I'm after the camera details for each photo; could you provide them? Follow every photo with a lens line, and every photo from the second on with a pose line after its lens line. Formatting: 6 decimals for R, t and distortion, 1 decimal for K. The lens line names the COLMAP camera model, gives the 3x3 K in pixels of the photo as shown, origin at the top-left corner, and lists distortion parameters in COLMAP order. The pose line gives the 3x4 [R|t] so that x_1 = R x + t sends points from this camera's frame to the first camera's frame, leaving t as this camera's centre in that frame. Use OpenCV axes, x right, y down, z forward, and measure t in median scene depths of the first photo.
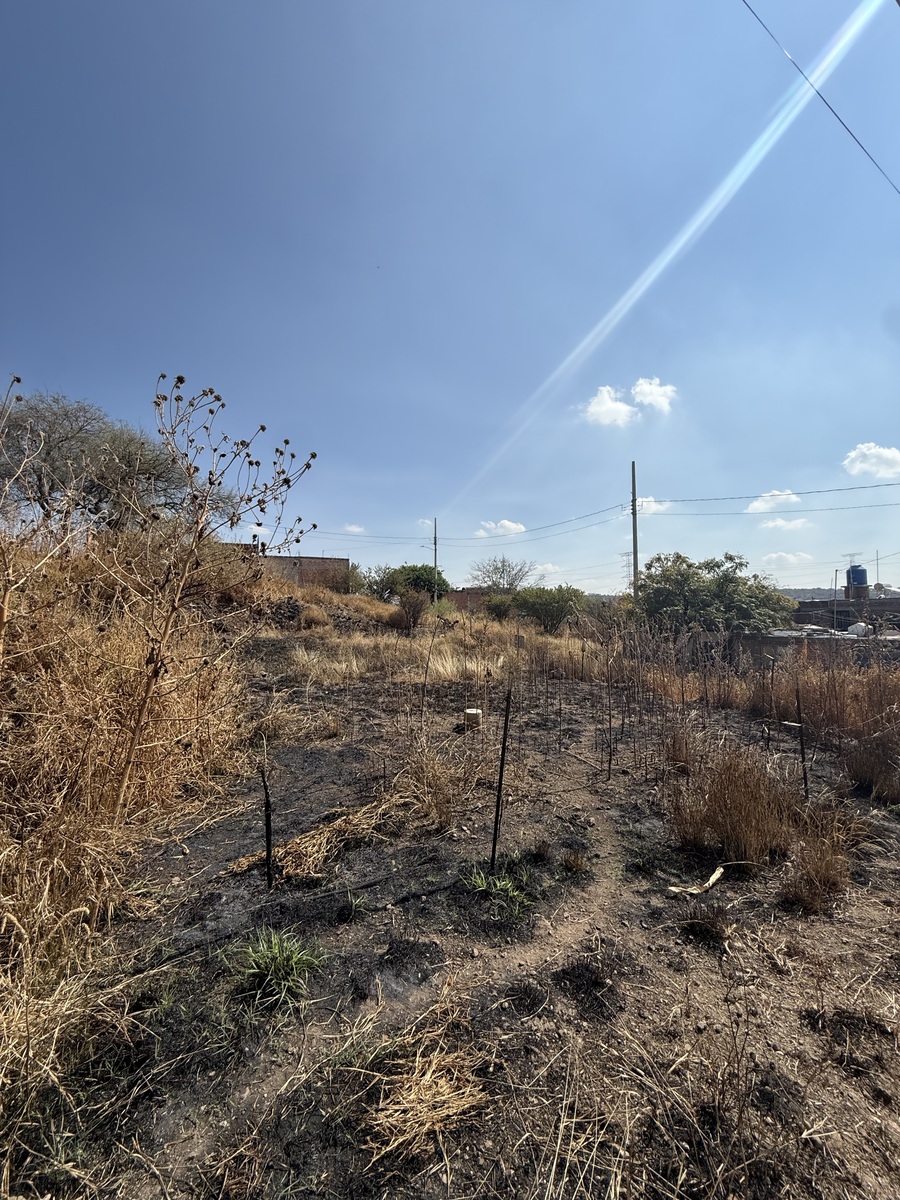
lens RADIAL K [[475.2, 0, 450.1], [0, 475.2, 598.6], [0, 0, 1]] dist [-0.002367, 0.000243]
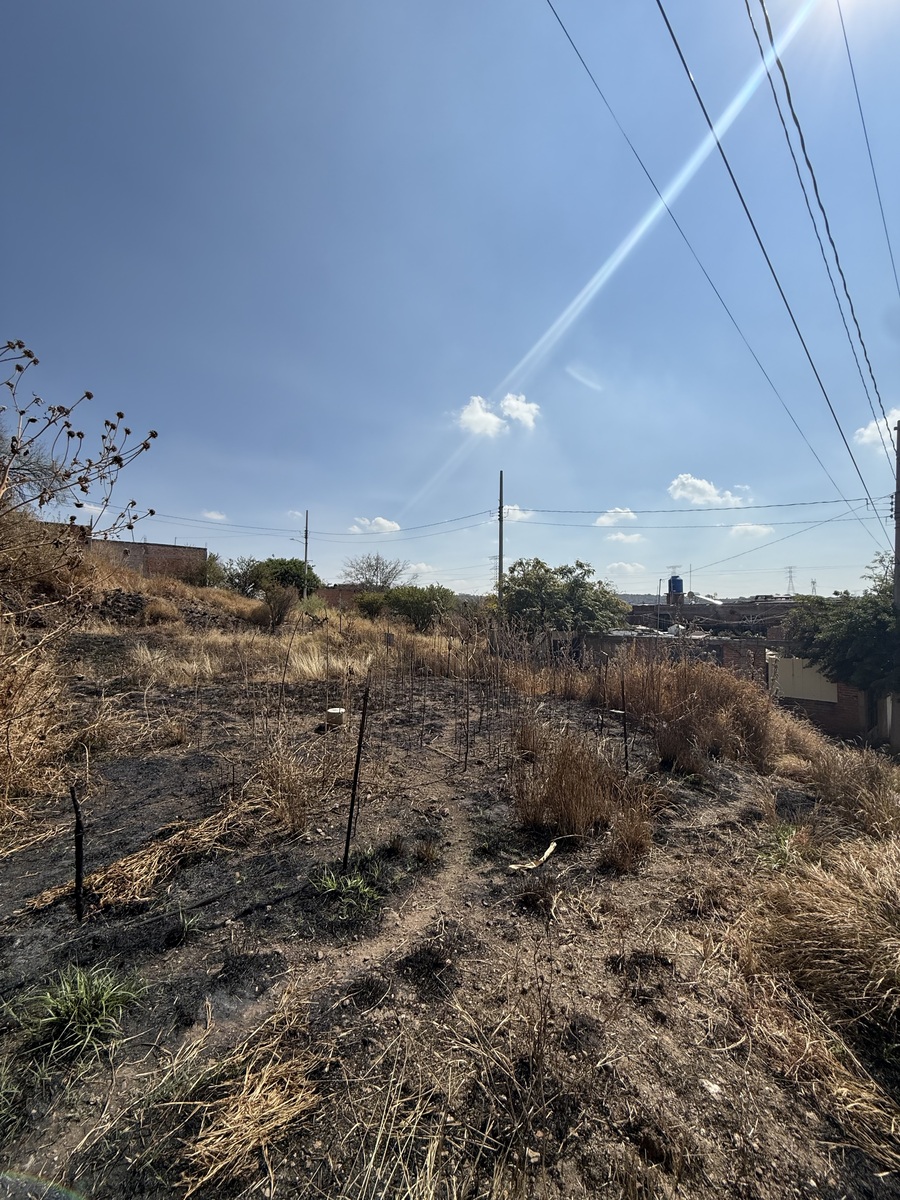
lens RADIAL K [[475.2, 0, 448.7], [0, 475.2, 599.4], [0, 0, 1]] dist [-0.002367, 0.000243]
pose [[0.965720, 0.024080, 0.258467, 0.018713], [-0.025631, 0.999668, 0.002632, -0.000755], [-0.258317, -0.009167, 0.966017, -0.006238]]
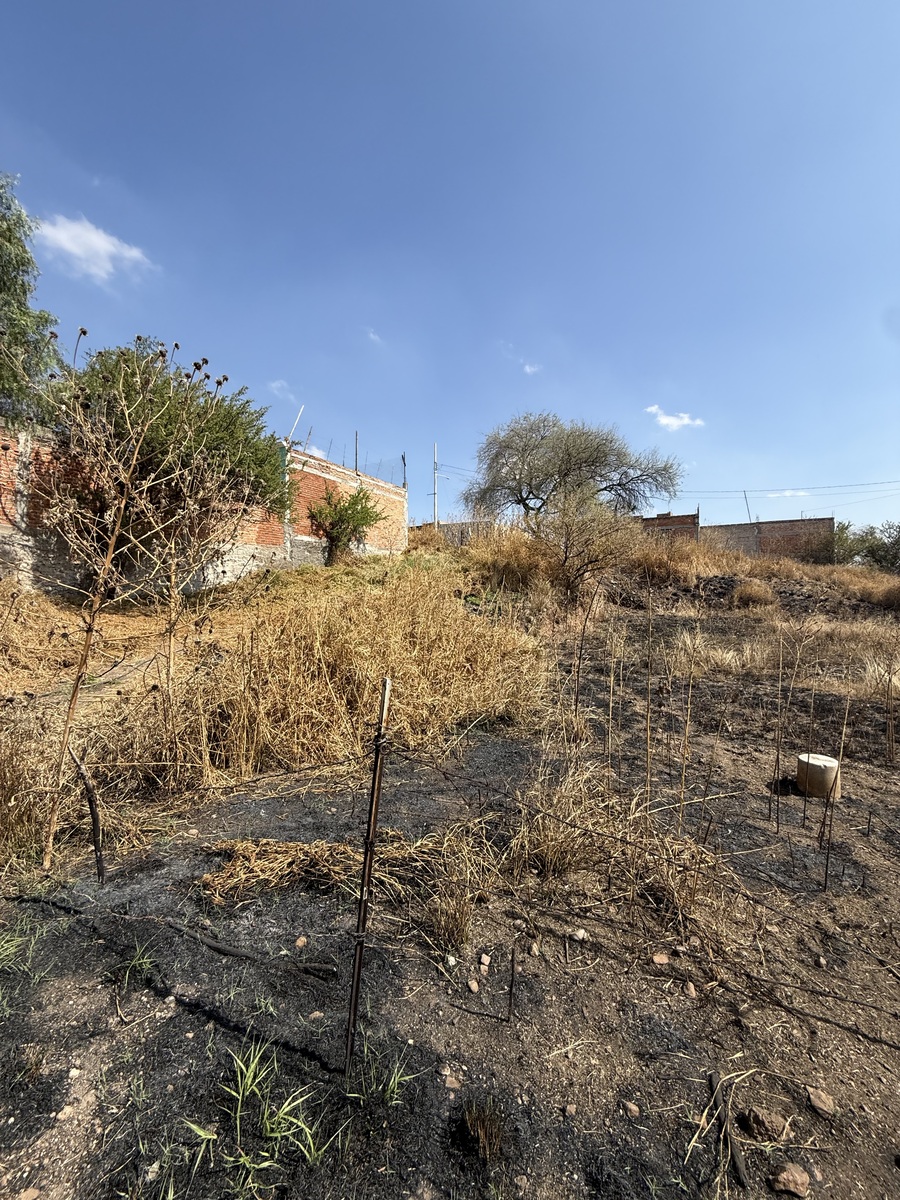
lens RADIAL K [[475.2, 0, 450.3], [0, 475.2, 600.3], [0, 0, 1]] dist [-0.002367, 0.000243]
pose [[0.580162, 0.012053, -0.814412, 0.354178], [0.026639, 0.999075, 0.033762, 0.040758], [0.814065, -0.041282, 0.579304, 0.529854]]
